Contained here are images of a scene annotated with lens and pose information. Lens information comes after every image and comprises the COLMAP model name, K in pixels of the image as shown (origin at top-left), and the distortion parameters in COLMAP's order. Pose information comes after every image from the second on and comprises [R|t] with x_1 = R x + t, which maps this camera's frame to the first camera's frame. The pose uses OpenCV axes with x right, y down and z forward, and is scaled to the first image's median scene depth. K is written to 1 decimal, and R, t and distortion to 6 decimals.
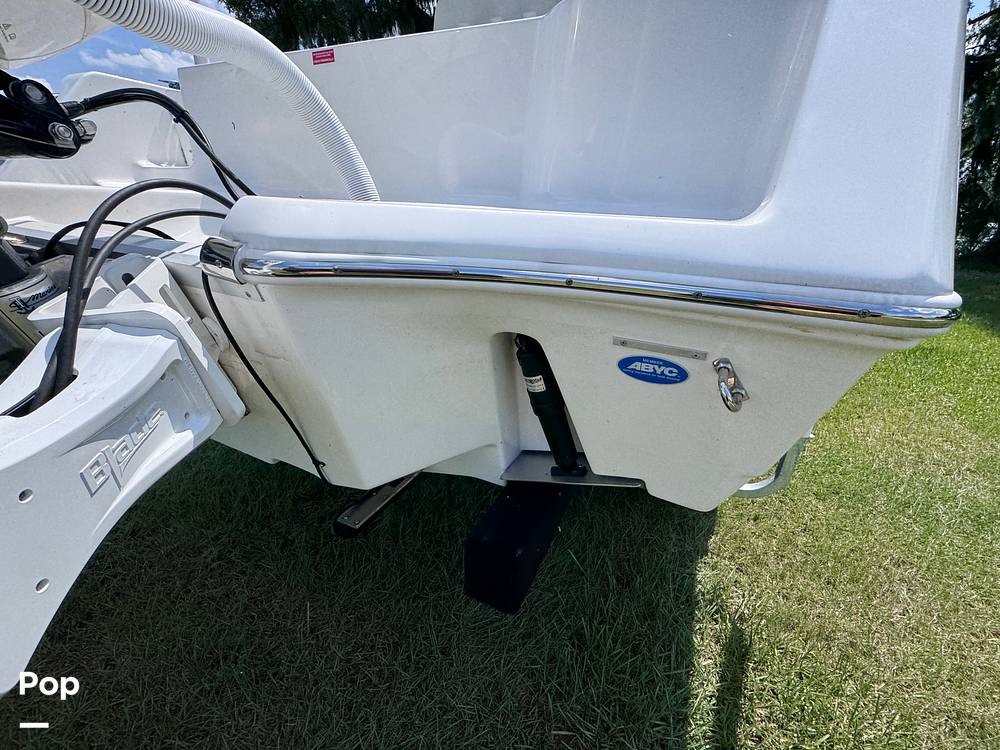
lens RADIAL K [[398.1, 0, 499.7], [0, 398.1, 376.5], [0, 0, 1]] dist [-0.003111, -0.000301]
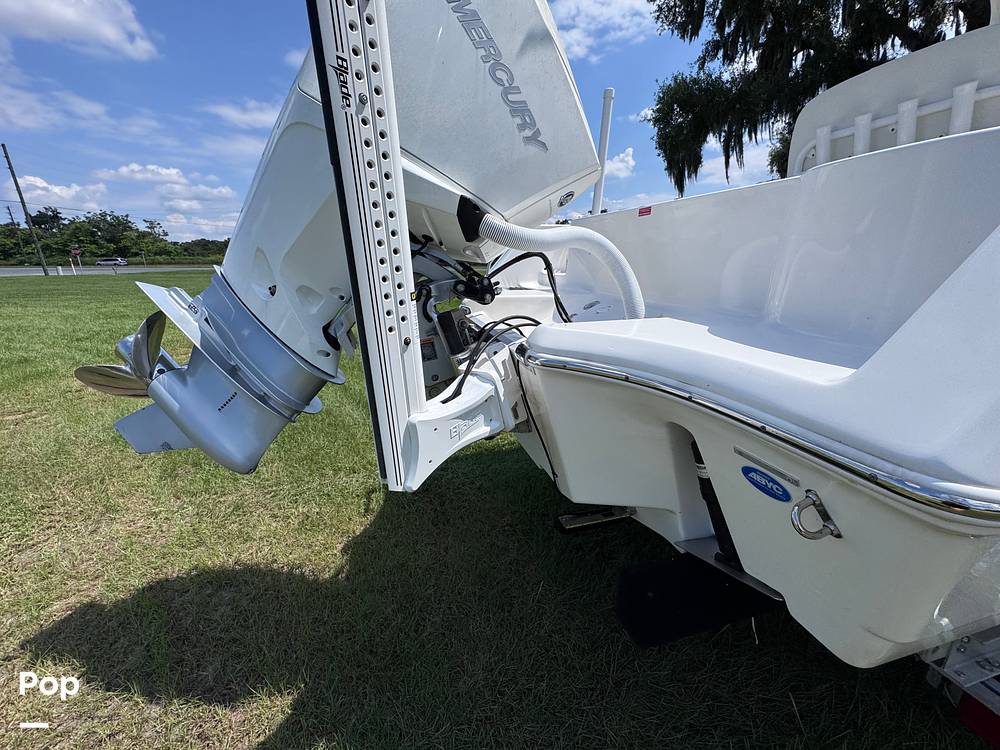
lens RADIAL K [[398.1, 0, 499.7], [0, 398.1, 376.5], [0, 0, 1]] dist [-0.003111, -0.000301]
pose [[0.664932, 0.170287, -0.727233, 0.687161], [-0.273804, 0.961455, -0.025216, -0.078194], [0.694907, 0.215887, 0.685928, -0.452353]]
